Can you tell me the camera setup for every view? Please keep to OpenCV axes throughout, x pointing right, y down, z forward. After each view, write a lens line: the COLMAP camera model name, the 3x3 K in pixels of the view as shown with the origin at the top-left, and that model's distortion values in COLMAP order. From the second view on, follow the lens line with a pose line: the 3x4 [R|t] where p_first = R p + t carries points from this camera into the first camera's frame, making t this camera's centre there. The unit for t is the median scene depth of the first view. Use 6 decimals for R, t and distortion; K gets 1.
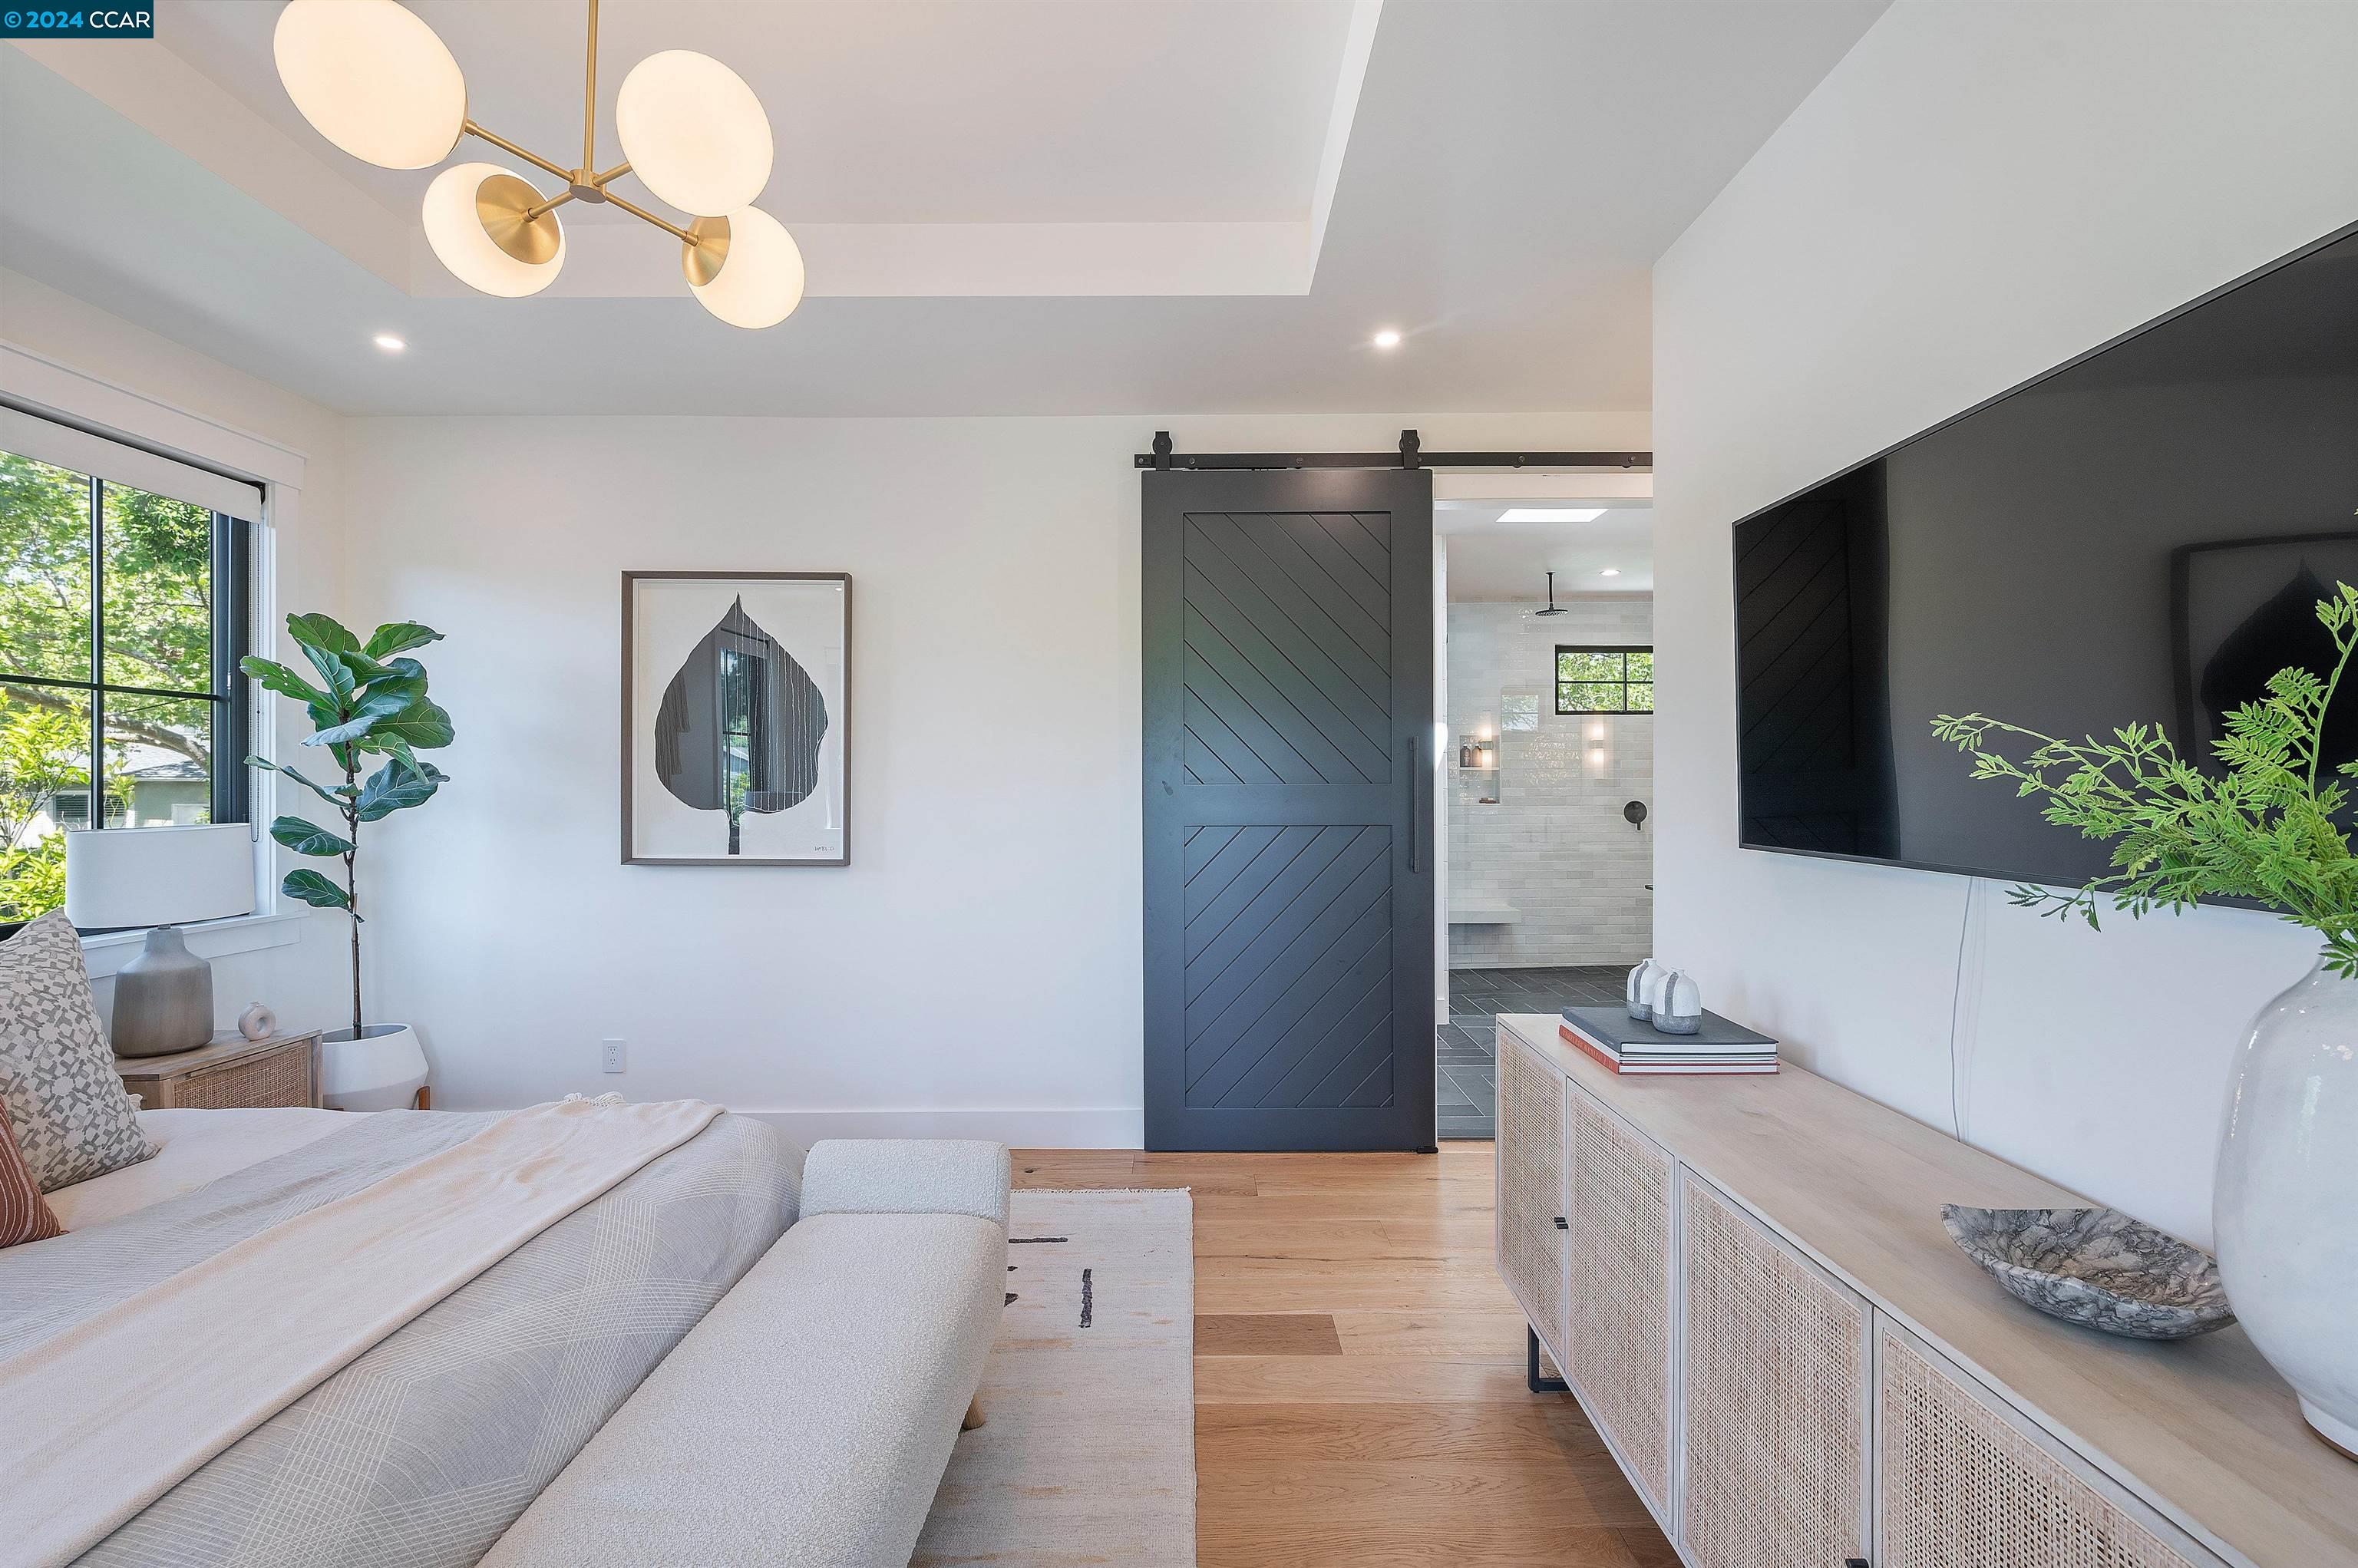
lens RADIAL K [[1311.7, 0, 1179.0], [0, 1311.7, 784.0], [0, 0, 1]] dist [0.000689, 0.000353]
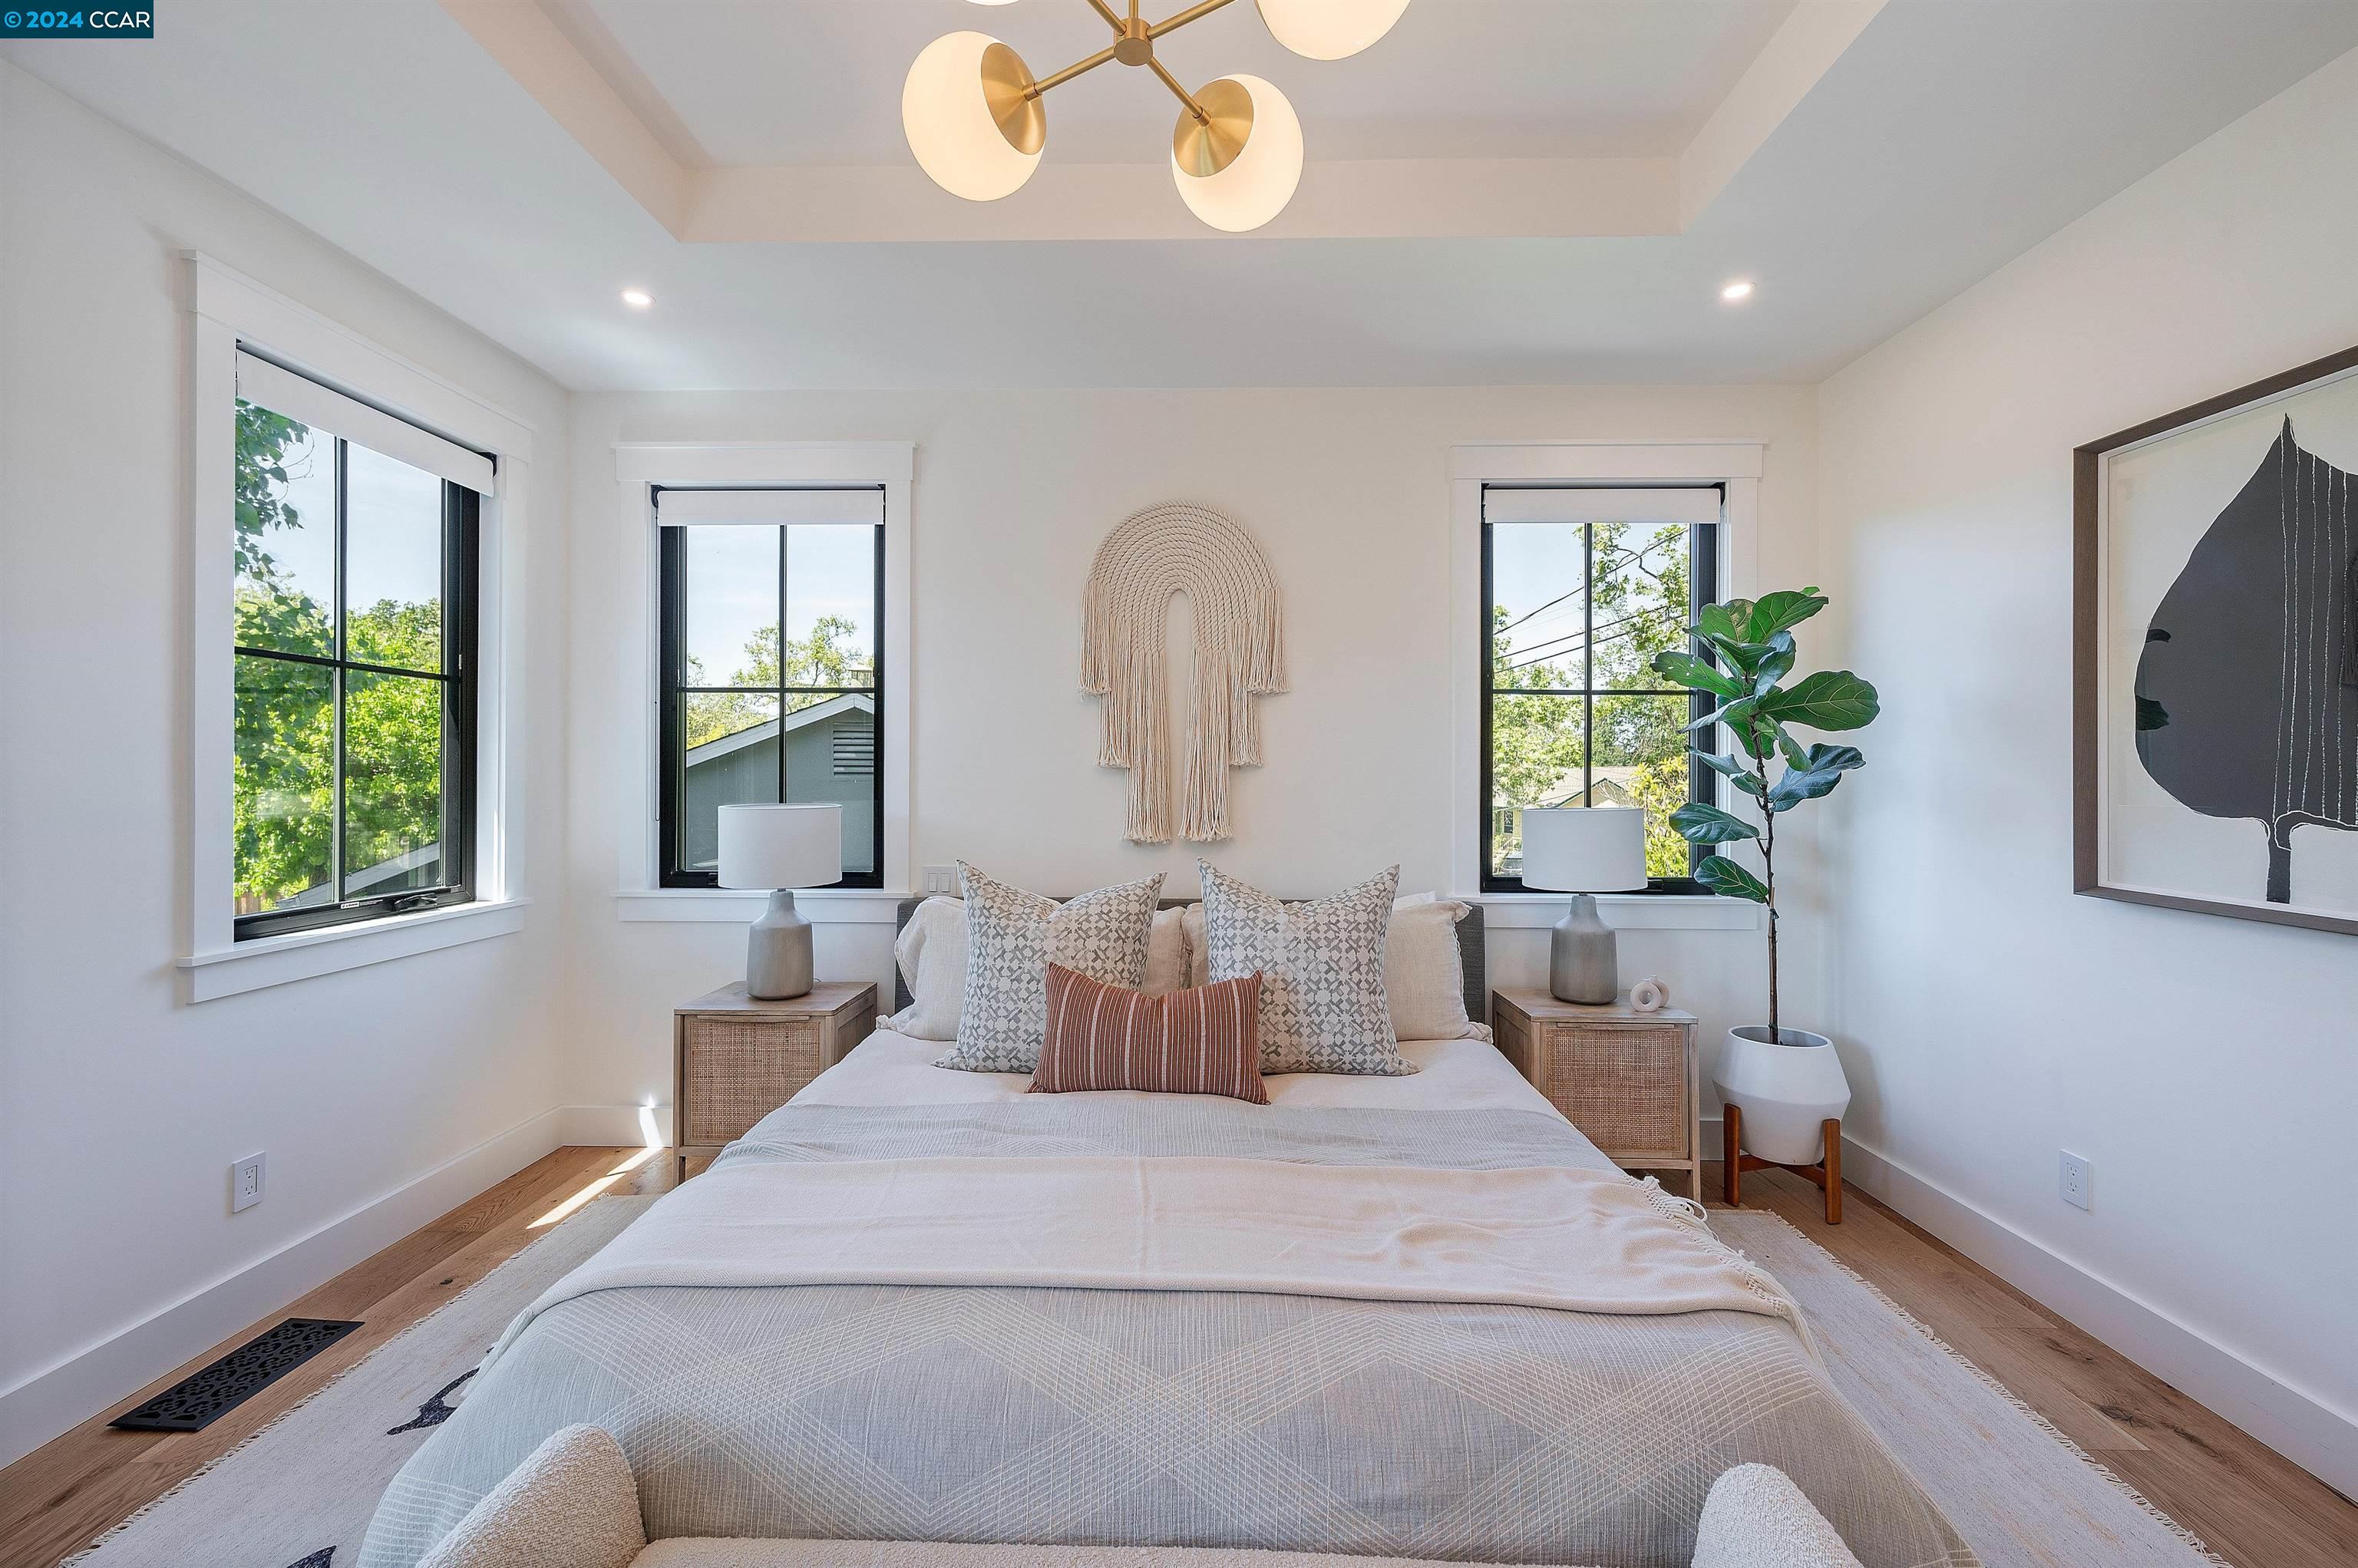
lens RADIAL K [[956.7, 0, 1173.6], [0, 956.7, 774.1], [0, 0, 1]] dist [-0.001323, -0.000242]
pose [[-0.054762, 0.001765, -0.998498, 0.111383], [-0.004199, 0.999989, 0.001998, 0.002903], [0.998491, 0.004303, -0.054754, 0.799805]]
